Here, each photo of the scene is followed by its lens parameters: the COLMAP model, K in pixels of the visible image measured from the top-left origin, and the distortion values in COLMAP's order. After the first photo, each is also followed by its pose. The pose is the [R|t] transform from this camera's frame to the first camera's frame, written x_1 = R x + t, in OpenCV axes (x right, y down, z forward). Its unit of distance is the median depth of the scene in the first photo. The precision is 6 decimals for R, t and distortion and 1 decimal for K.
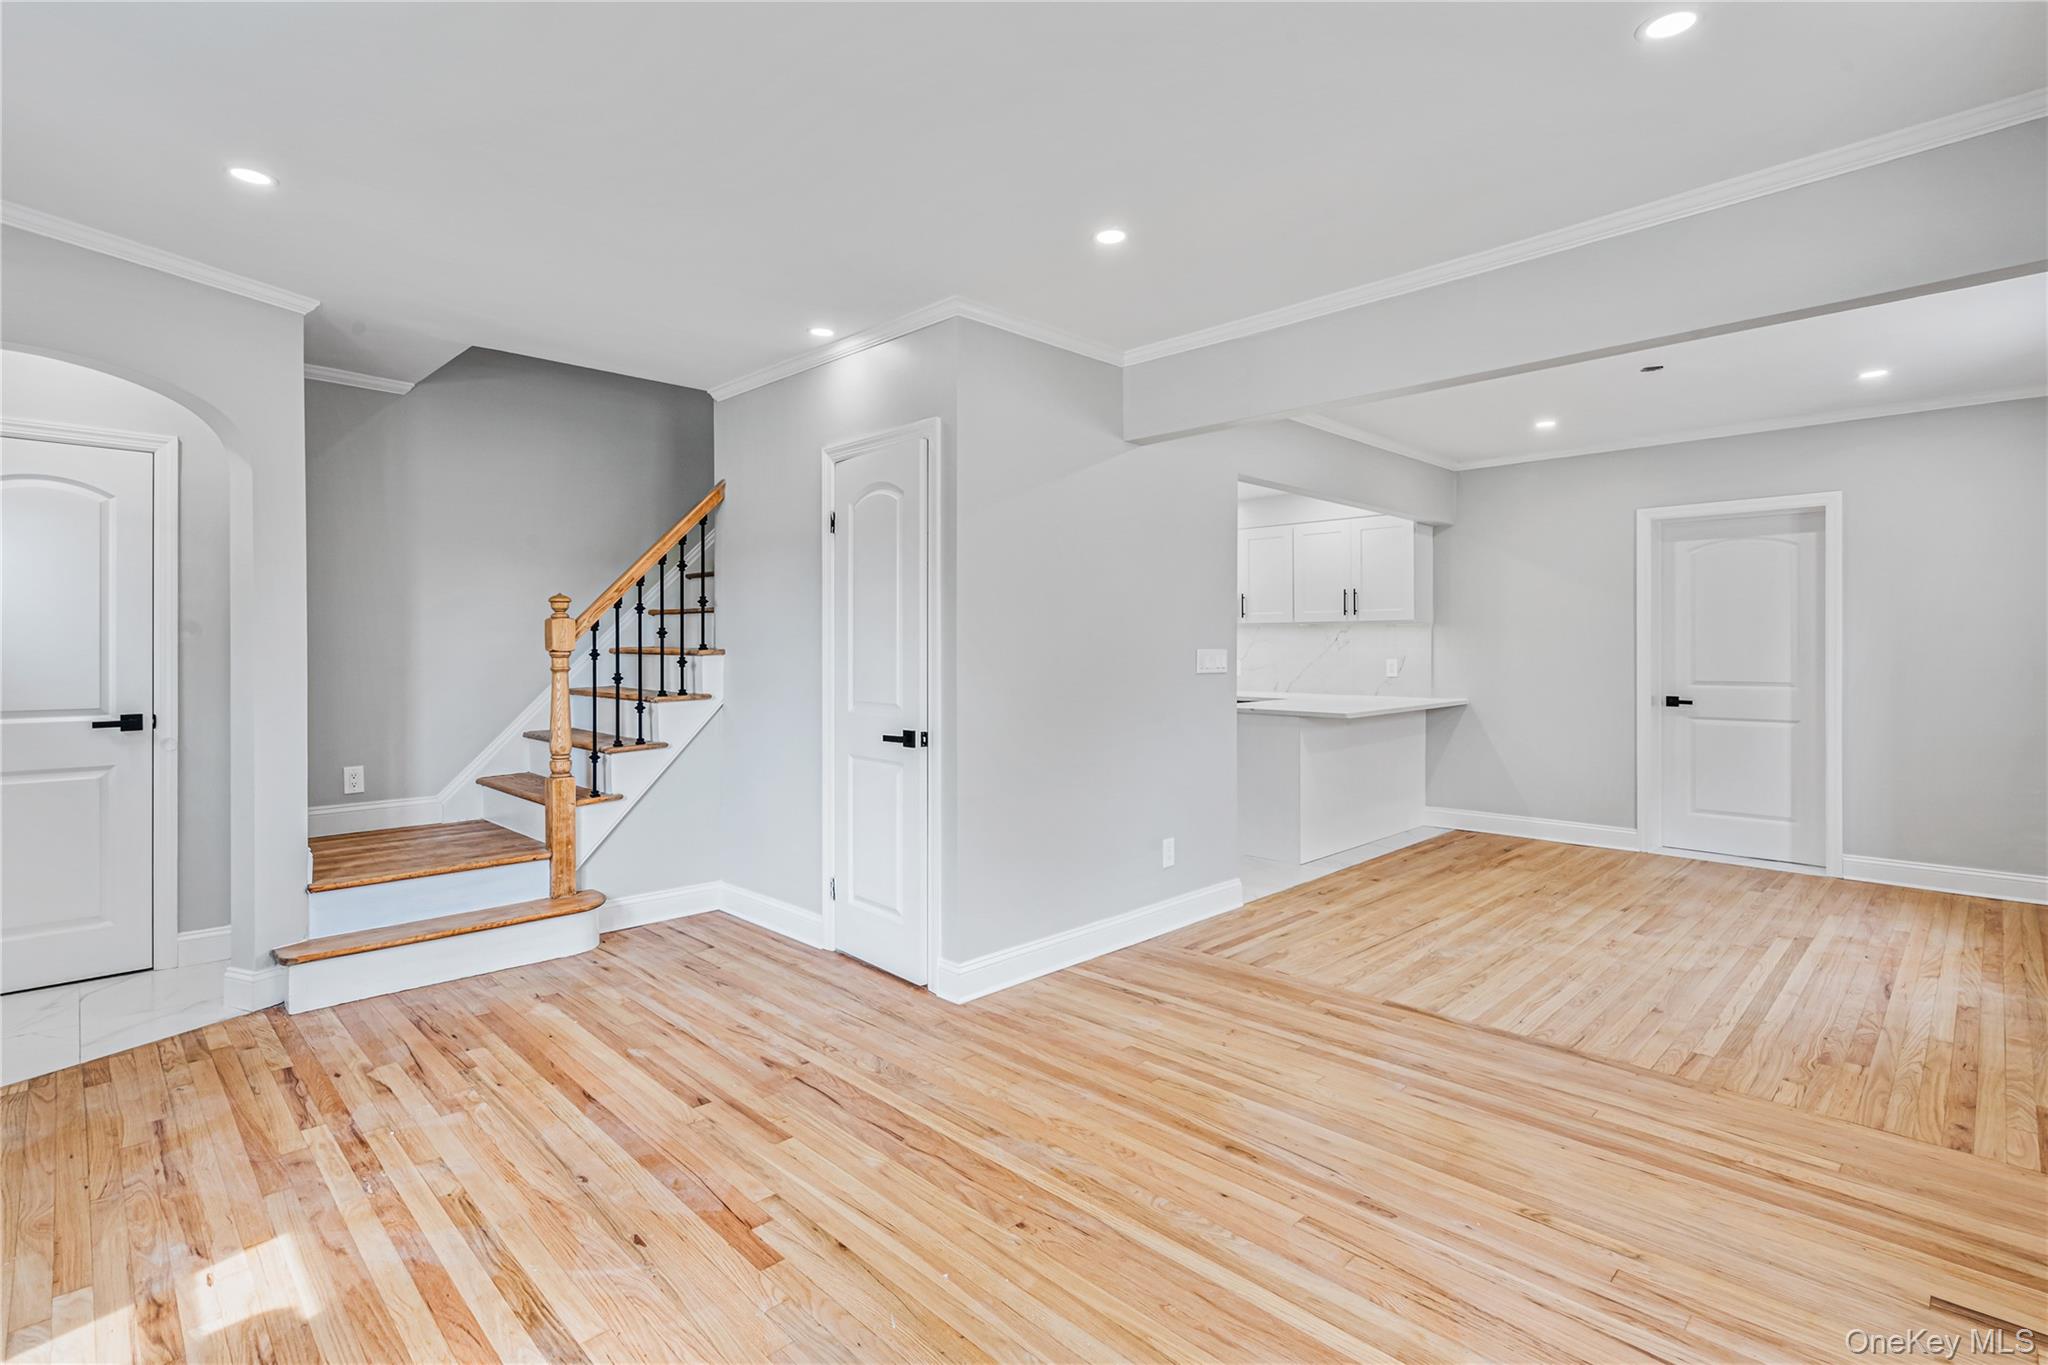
lens RADIAL K [[962.9, 0, 1012.1], [0, 962.9, 645.1], [0, 0, 1]] dist [0.000174, 0.000713]
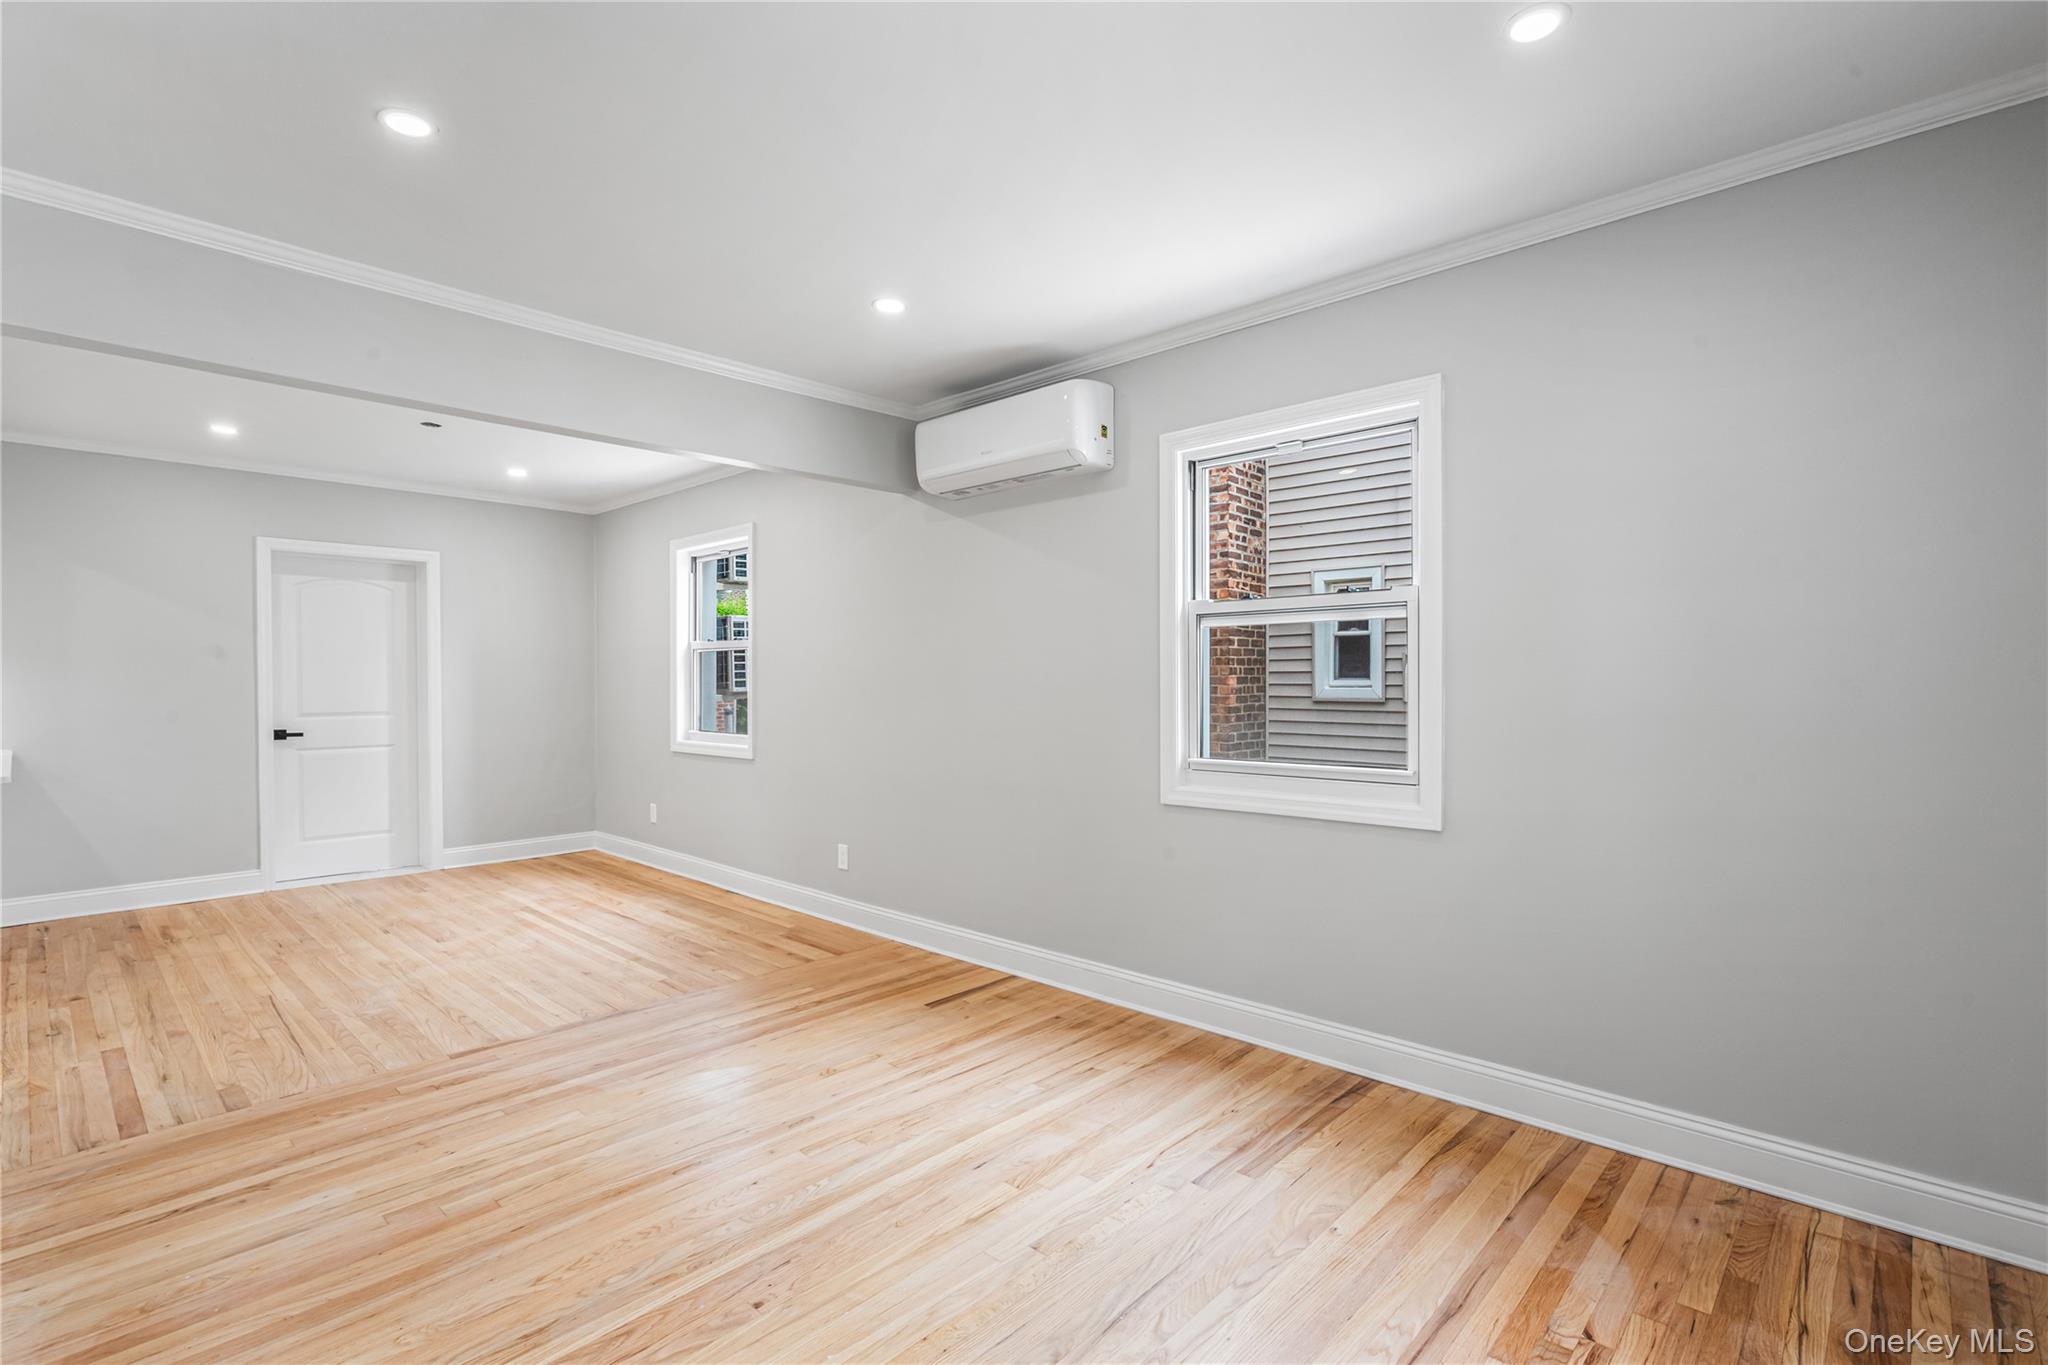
lens RADIAL K [[944.3, 0, 1014.2], [0, 944.3, 680.5], [0, 0, 1]] dist [0.000096, 0.000416]
pose [[-0.028595, 0.000860, 0.999591, -0.570904], [-0.002607, 0.999996, -0.000935, 0.002822], [-0.999588, -0.002632, -0.028592, 0.494314]]
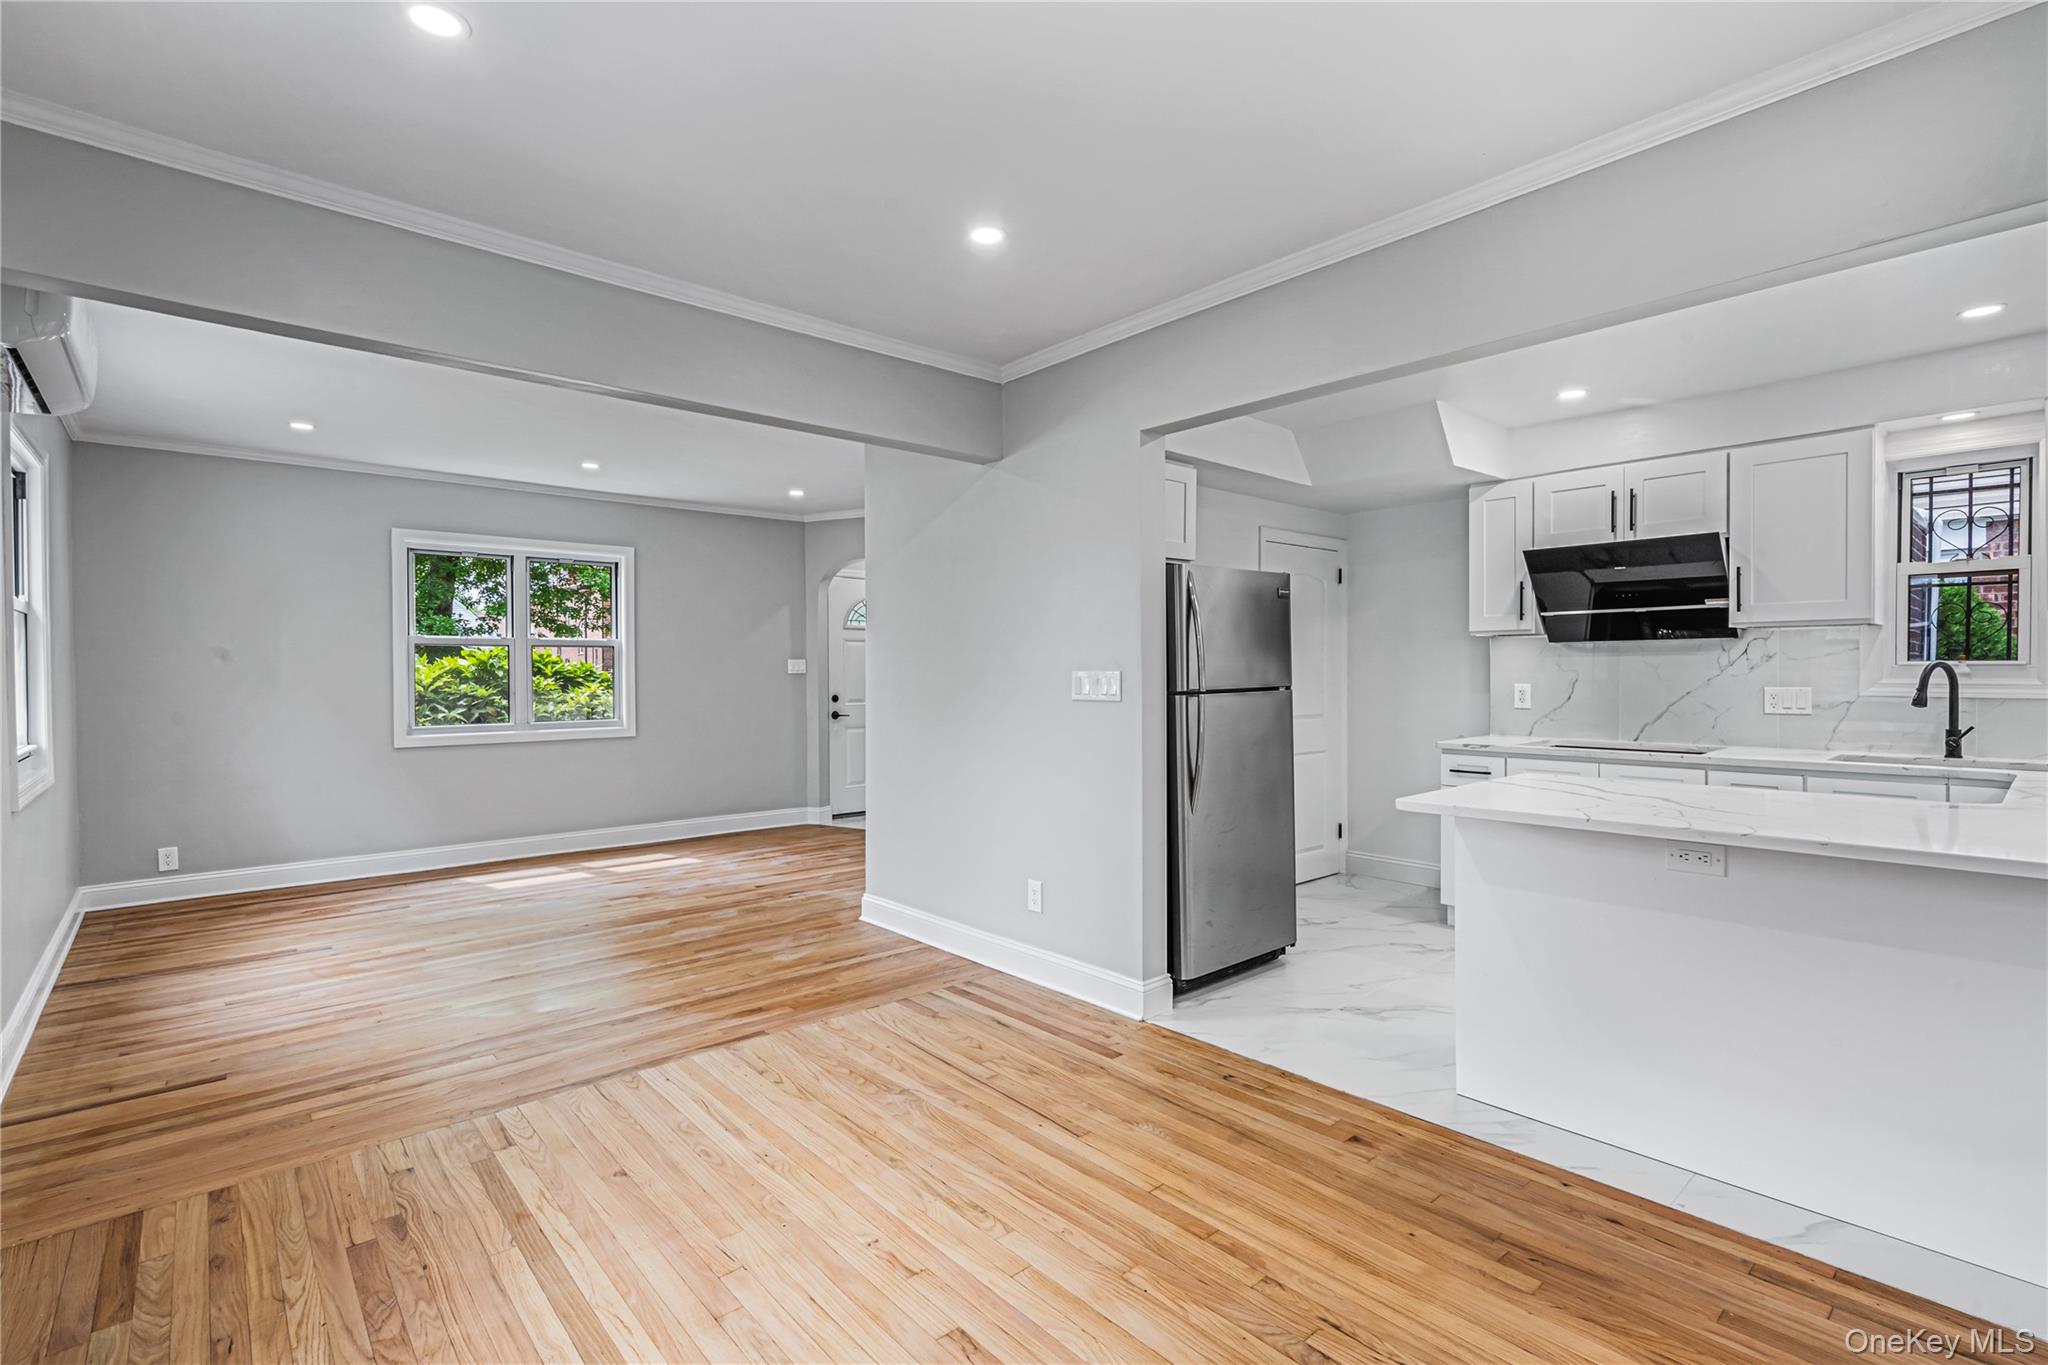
lens RADIAL K [[944.3, 0, 1014.2], [0, 944.3, 680.5], [0, 0, 1]] dist [0.000096, 0.000416]
pose [[-0.061642, 0.009517, -0.998053, 1.377071], [0.007562, 0.999930, 0.009068, 0.006318], [0.998070, -0.006988, -0.061709, 1.363429]]
